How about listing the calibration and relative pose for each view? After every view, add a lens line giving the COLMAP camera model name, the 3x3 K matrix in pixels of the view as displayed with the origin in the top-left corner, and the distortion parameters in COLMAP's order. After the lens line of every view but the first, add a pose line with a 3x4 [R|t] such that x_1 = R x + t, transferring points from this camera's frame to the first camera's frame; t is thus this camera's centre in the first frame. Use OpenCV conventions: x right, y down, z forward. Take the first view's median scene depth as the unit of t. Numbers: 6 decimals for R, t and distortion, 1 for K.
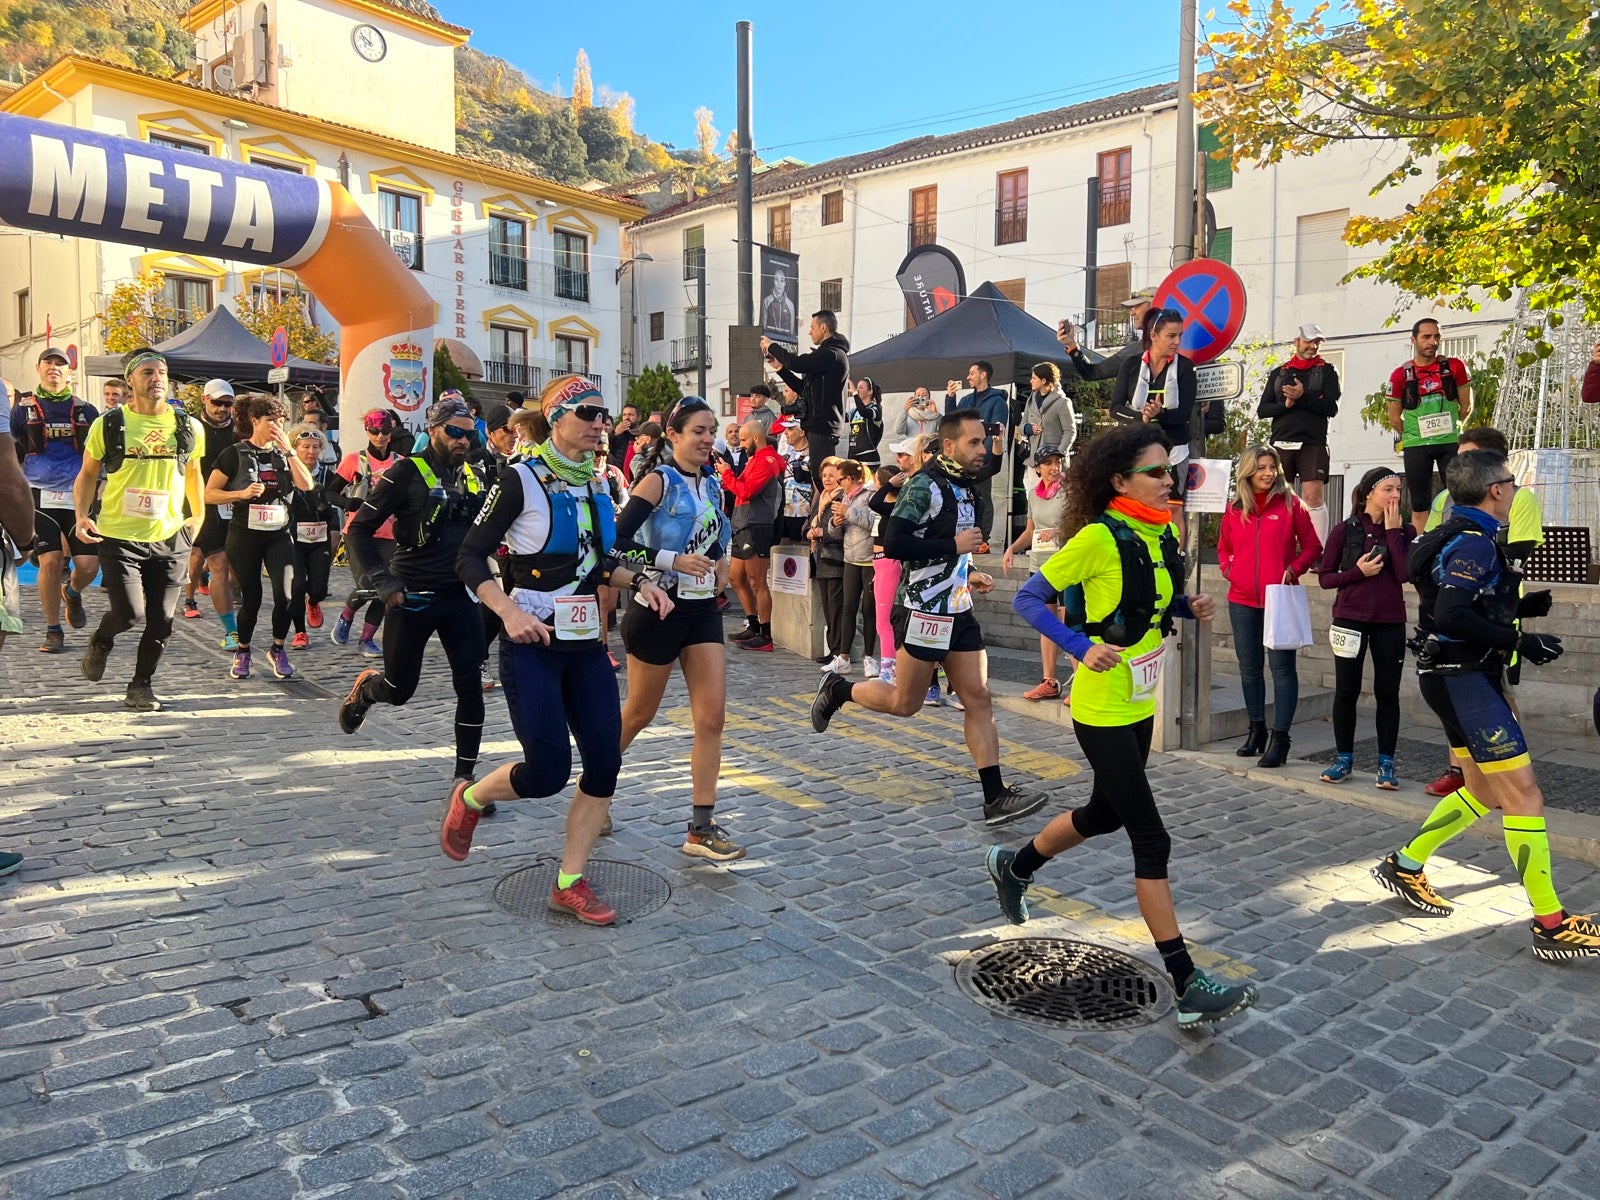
lens RADIAL K [[1193.9, 0, 828.1], [0, 1193.9, 597.4], [0, 0, 1]] dist [0.060920, -0.071566]
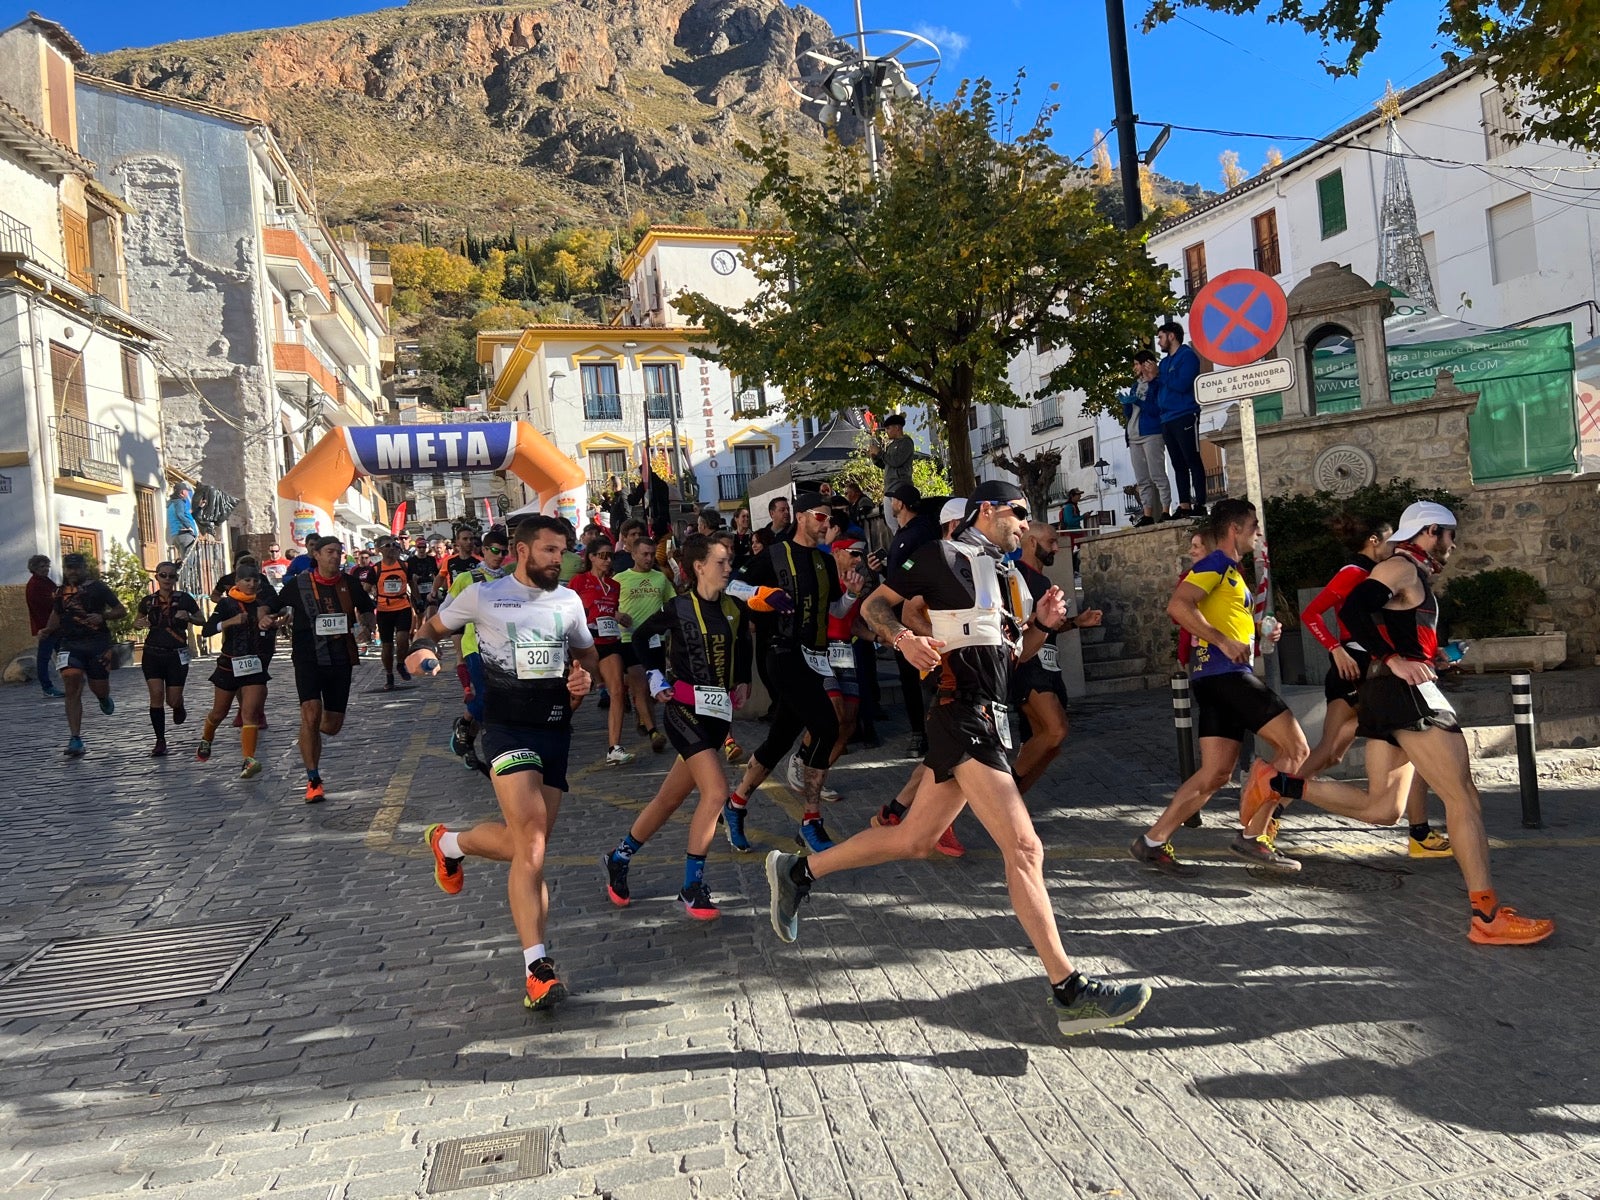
lens RADIAL K [[1318.3, 0, 861.7], [0, 1318.3, 604.2], [0, 0, 1]] dist [0.007334, 0.003256]
pose [[0.873413, -0.094339, -0.477755, 0.468645], [0.066337, 0.994960, -0.075193, 0.062264], [0.482440, 0.033982, 0.875269, -0.254420]]
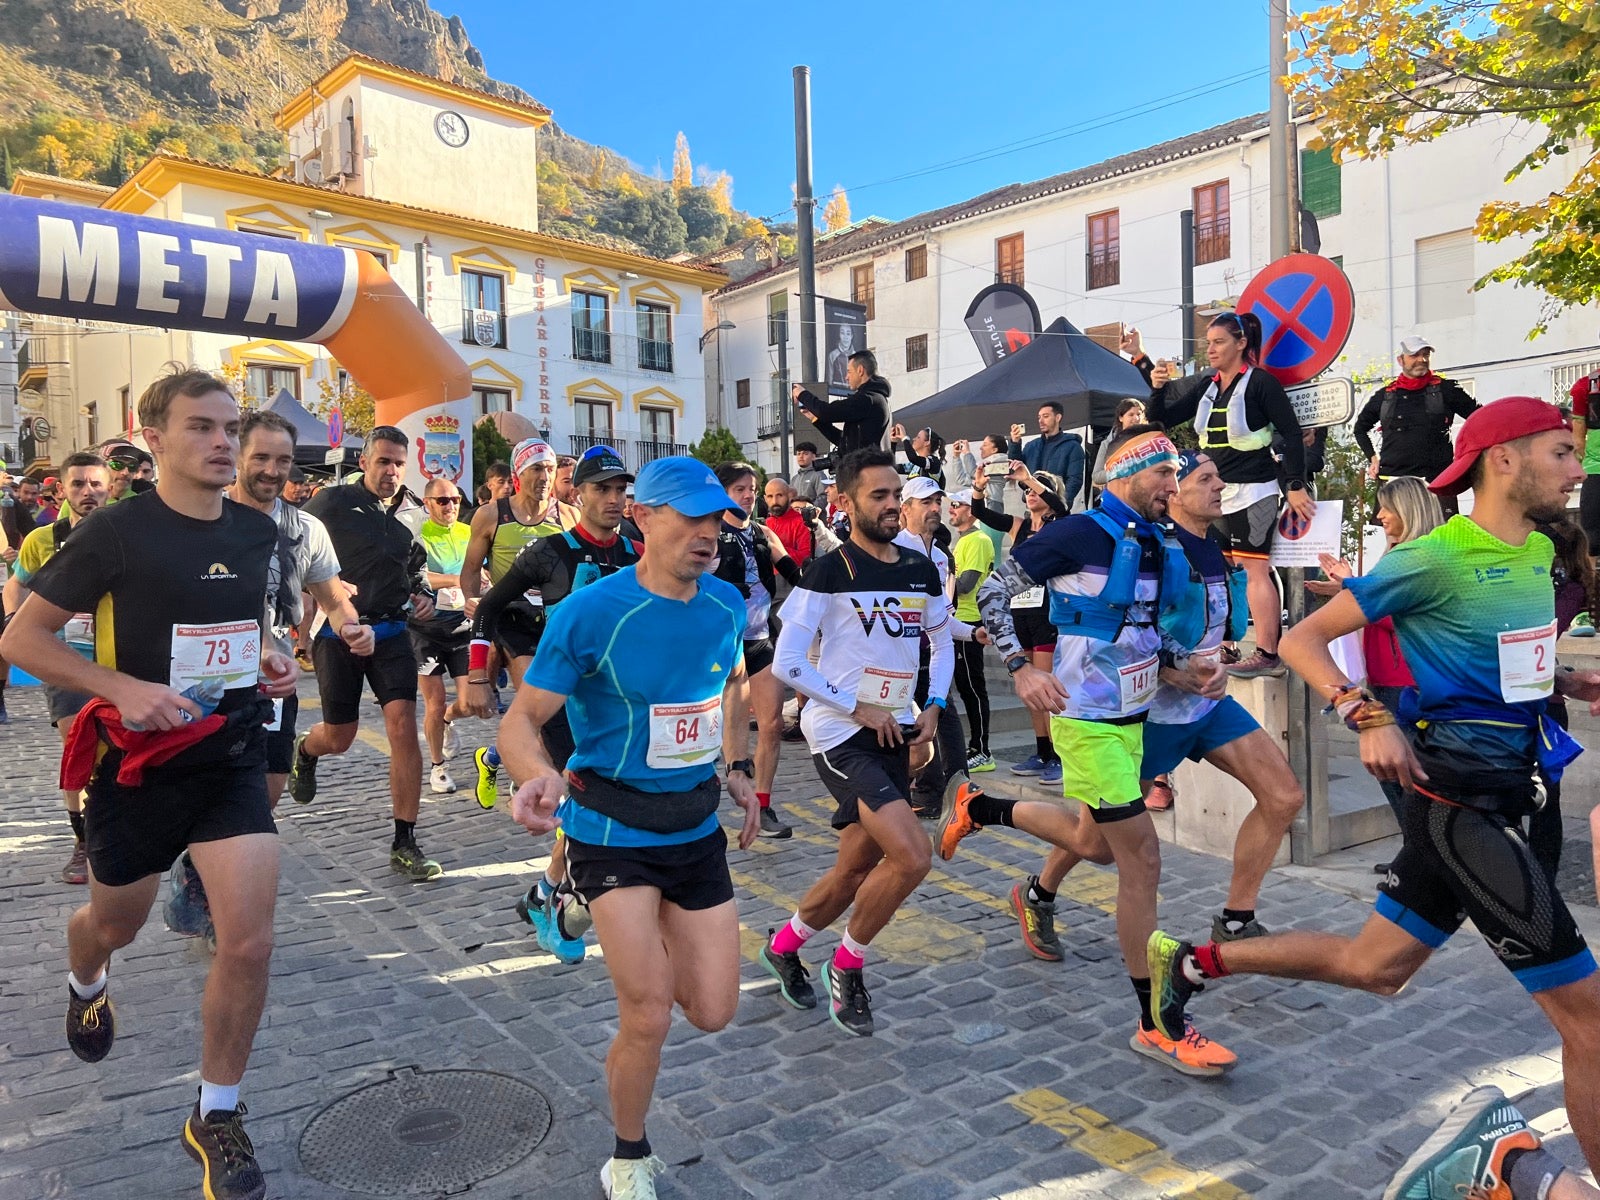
lens RADIAL K [[1180.7, 0, 825.7], [0, 1180.7, 632.1], [0, 0, 1]] dist [0.048960, -0.061206]
pose [[0.994845, -0.028898, -0.097199, 0.017574], [0.026698, 0.999359, -0.023858, -0.004722], [0.097826, 0.021140, 0.994979, 0.047466]]
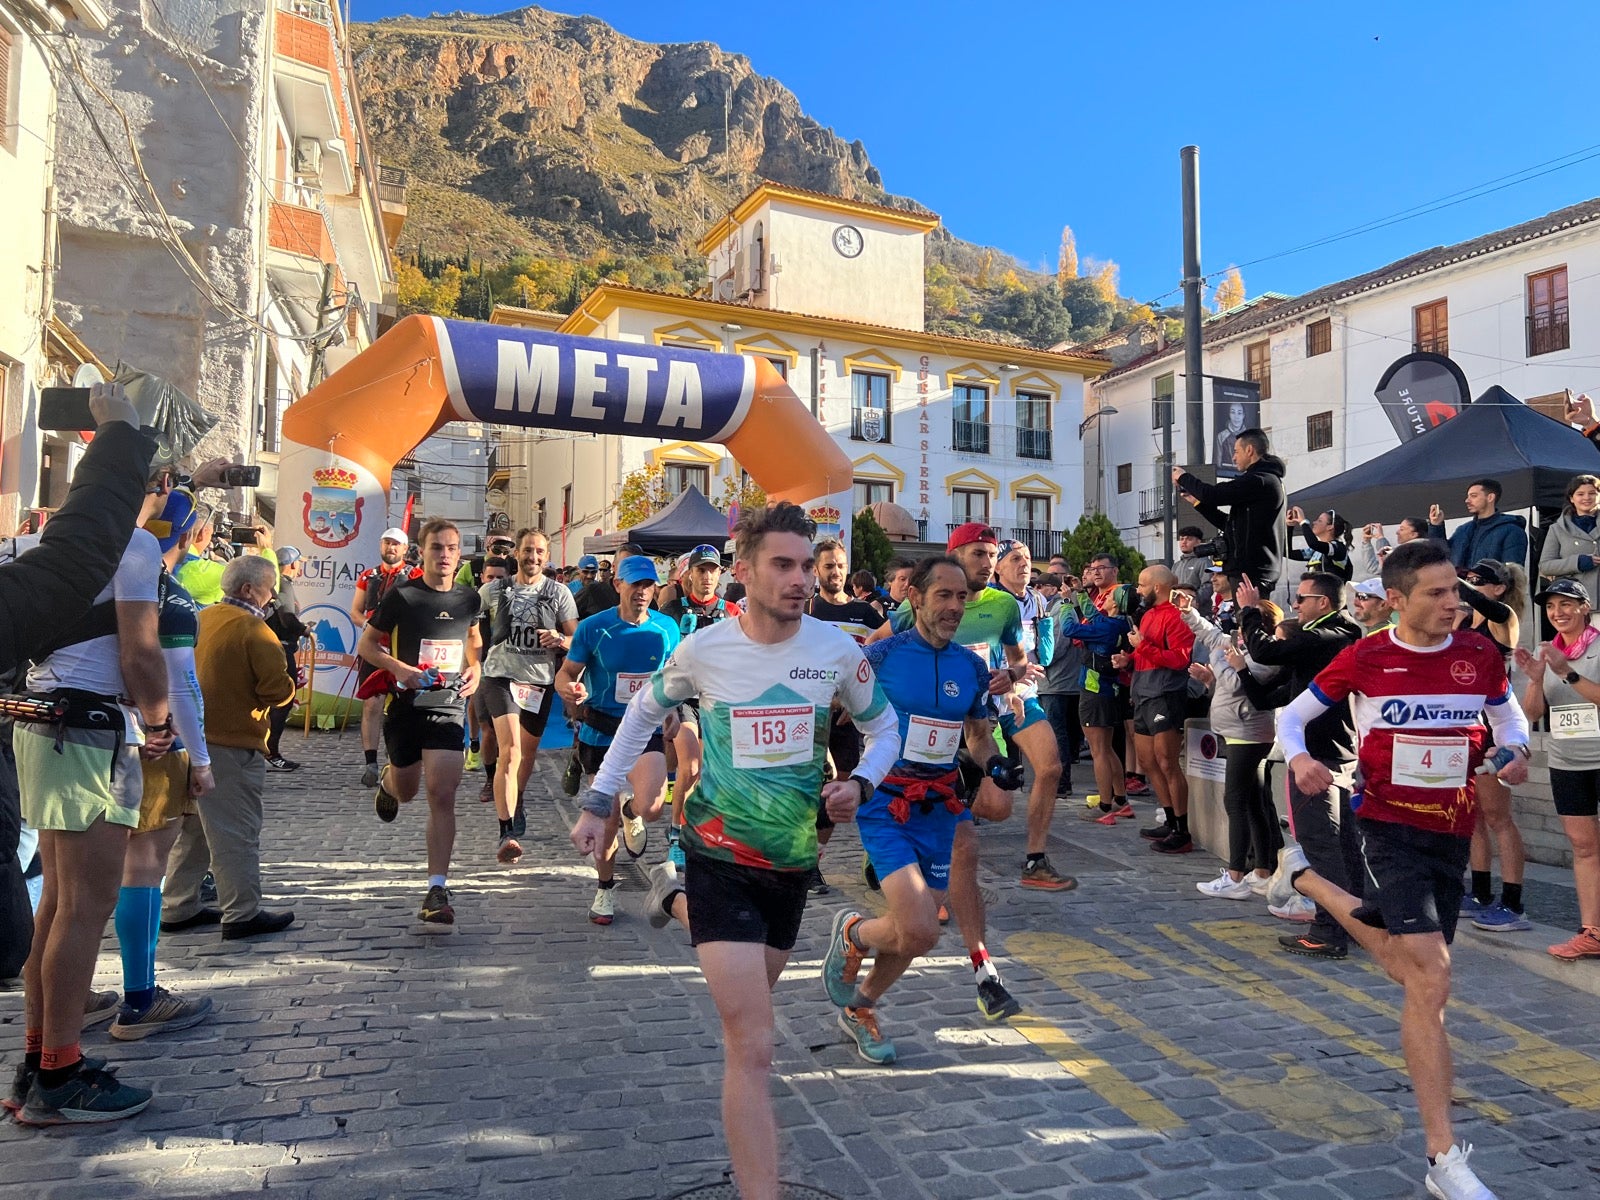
lens RADIAL K [[1193.9, 0, 828.1], [0, 1193.9, 597.4], [0, 0, 1]] dist [0.060920, -0.071566]
pose [[0.918763, -0.028486, -0.393781, 0.018198], [-0.023487, 0.991684, -0.126538, -0.005747], [0.394111, 0.125507, 0.910453, 0.053865]]
